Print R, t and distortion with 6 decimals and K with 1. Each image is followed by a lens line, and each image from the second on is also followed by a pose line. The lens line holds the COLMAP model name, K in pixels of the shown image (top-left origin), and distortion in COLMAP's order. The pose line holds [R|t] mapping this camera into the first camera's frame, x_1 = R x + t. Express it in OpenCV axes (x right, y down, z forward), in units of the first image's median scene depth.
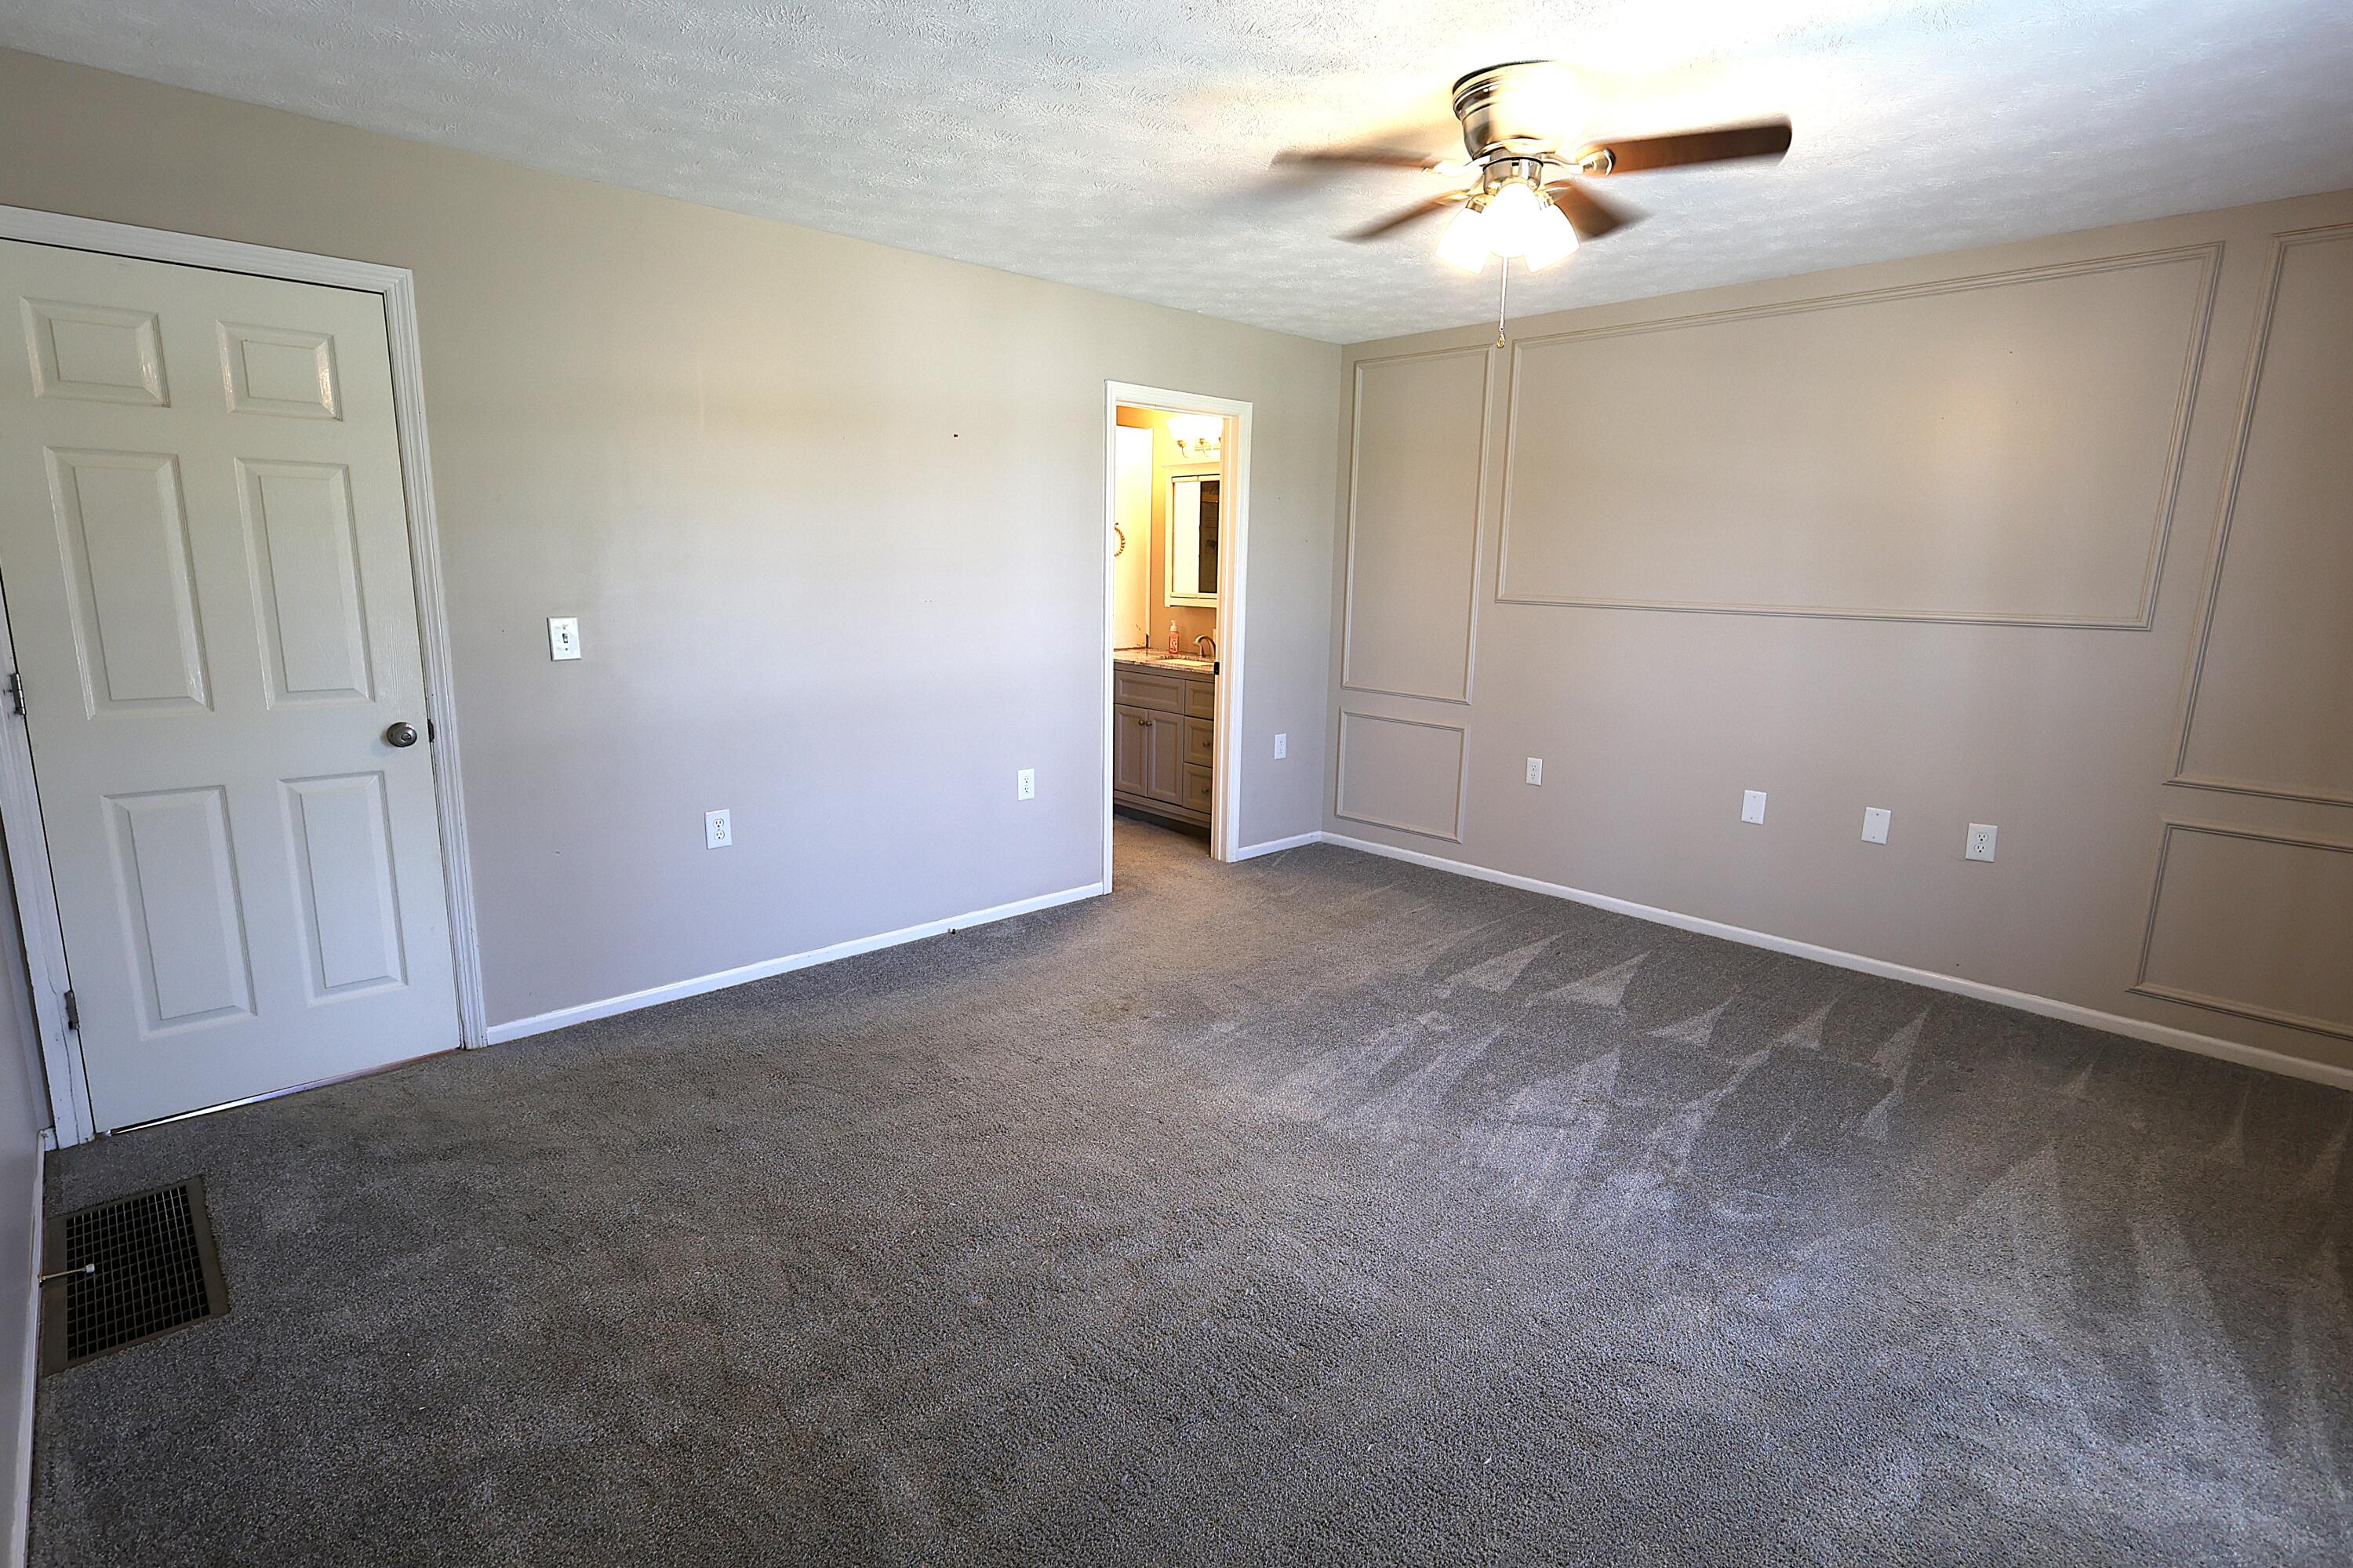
lens RADIAL K [[1111.3, 0, 1176.5], [0, 1111.3, 784.0], [0, 0, 1]] dist [0.004545, 0.001104]
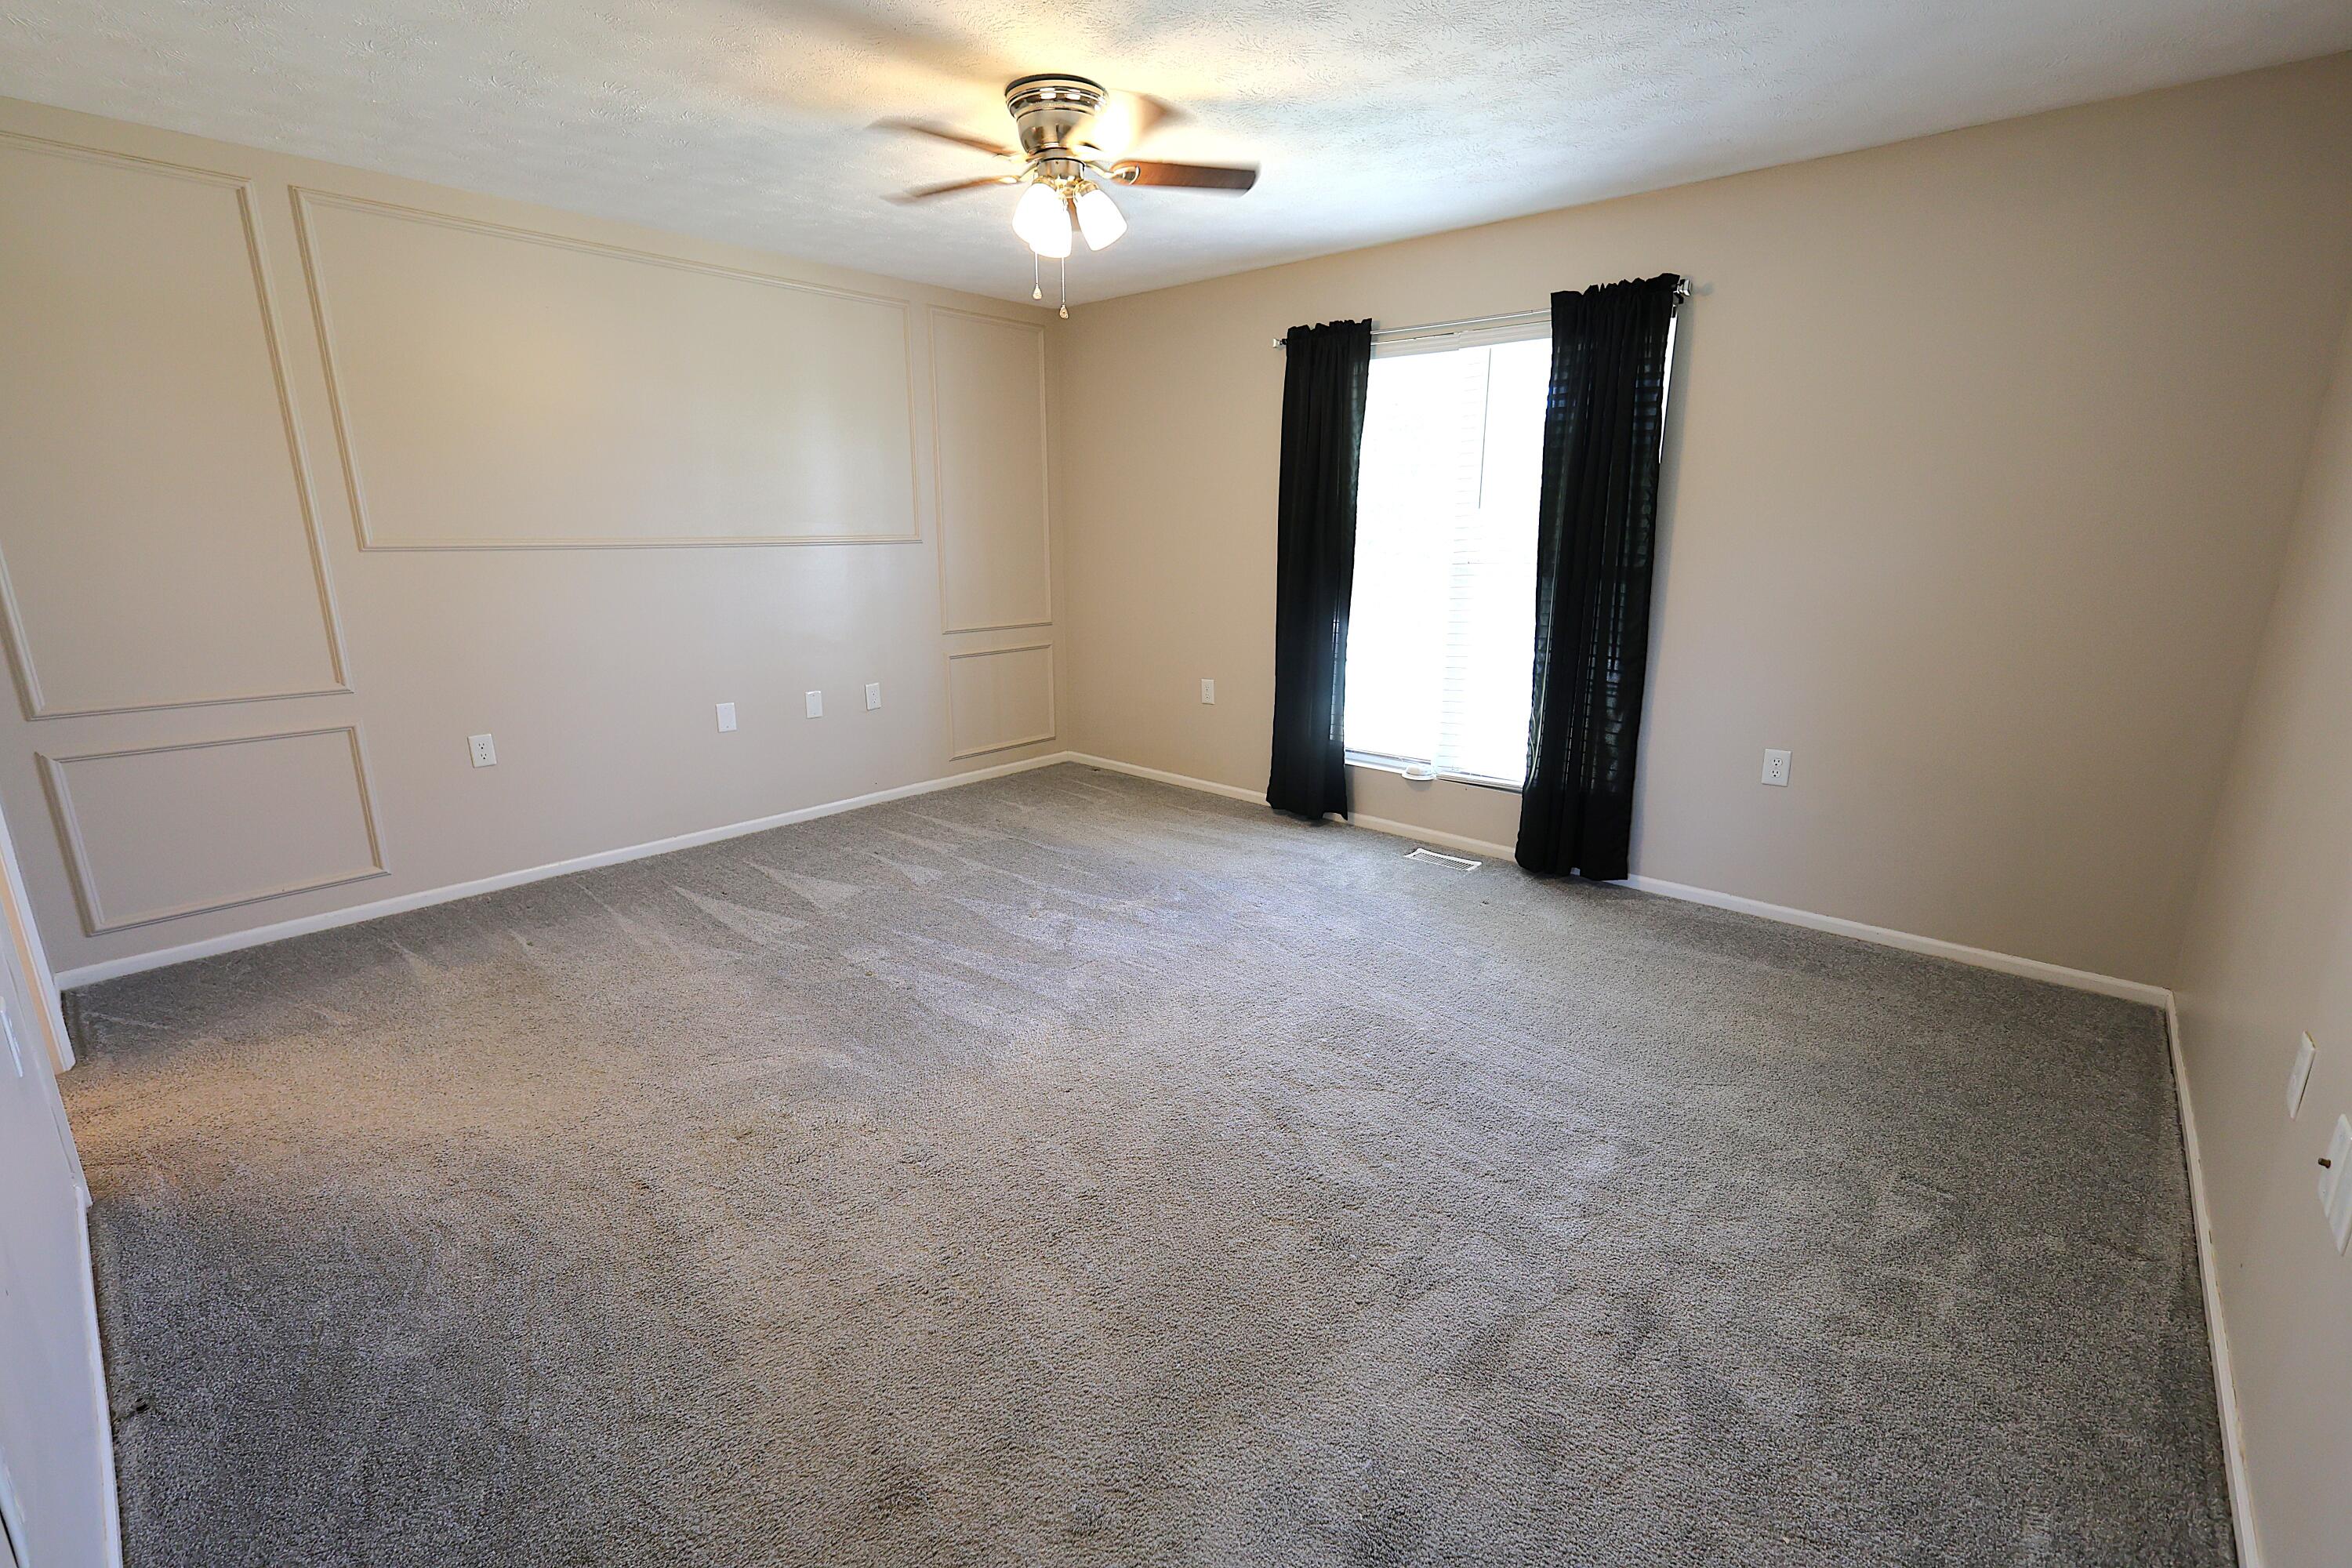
lens RADIAL K [[1022.4, 0, 1175.4], [0, 1022.4, 777.5], [0, 0, 1]] dist [0.002344, 0.000114]
pose [[-0.079297, -0.261143, 0.962038, -0.662473], [0.193554, 0.942677, 0.271841, -0.142857], [-0.977880, 0.207762, -0.024206, 0.723595]]
